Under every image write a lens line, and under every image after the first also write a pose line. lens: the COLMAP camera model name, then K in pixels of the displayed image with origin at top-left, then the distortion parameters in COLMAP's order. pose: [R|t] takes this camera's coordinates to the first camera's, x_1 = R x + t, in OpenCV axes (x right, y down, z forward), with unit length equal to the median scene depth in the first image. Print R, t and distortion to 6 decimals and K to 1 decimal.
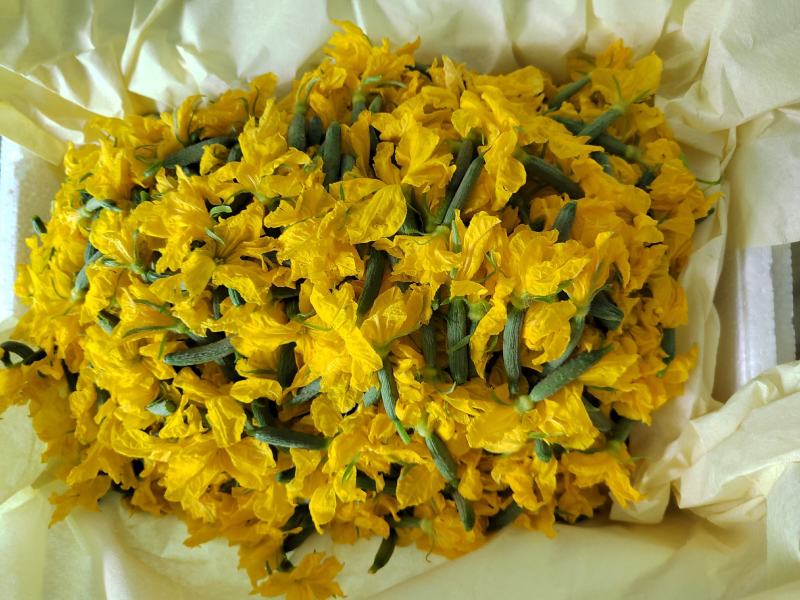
lens RADIAL K [[543.3, 0, 400.0], [0, 543.3, 300.0], [0, 0, 1]] dist [-0.004359, -0.001459]
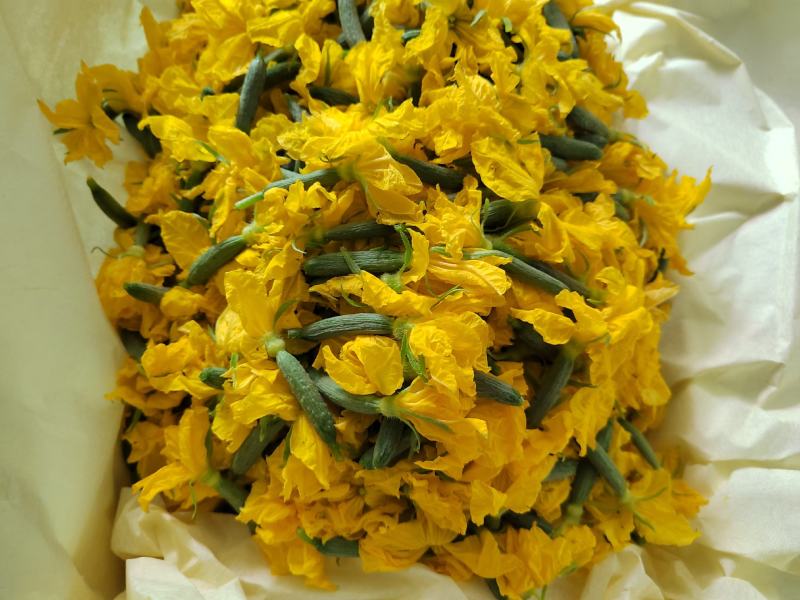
lens RADIAL K [[560.9, 0, 400.0], [0, 560.9, 300.0], [0, 0, 1]] dist [-0.018846, 0.001259]
pose [[-0.026246, 0.986291, -0.162916, 0.284358], [-0.998935, -0.032063, -0.033177, 0.031205], [-0.037946, 0.161872, 0.986082, 0.143819]]
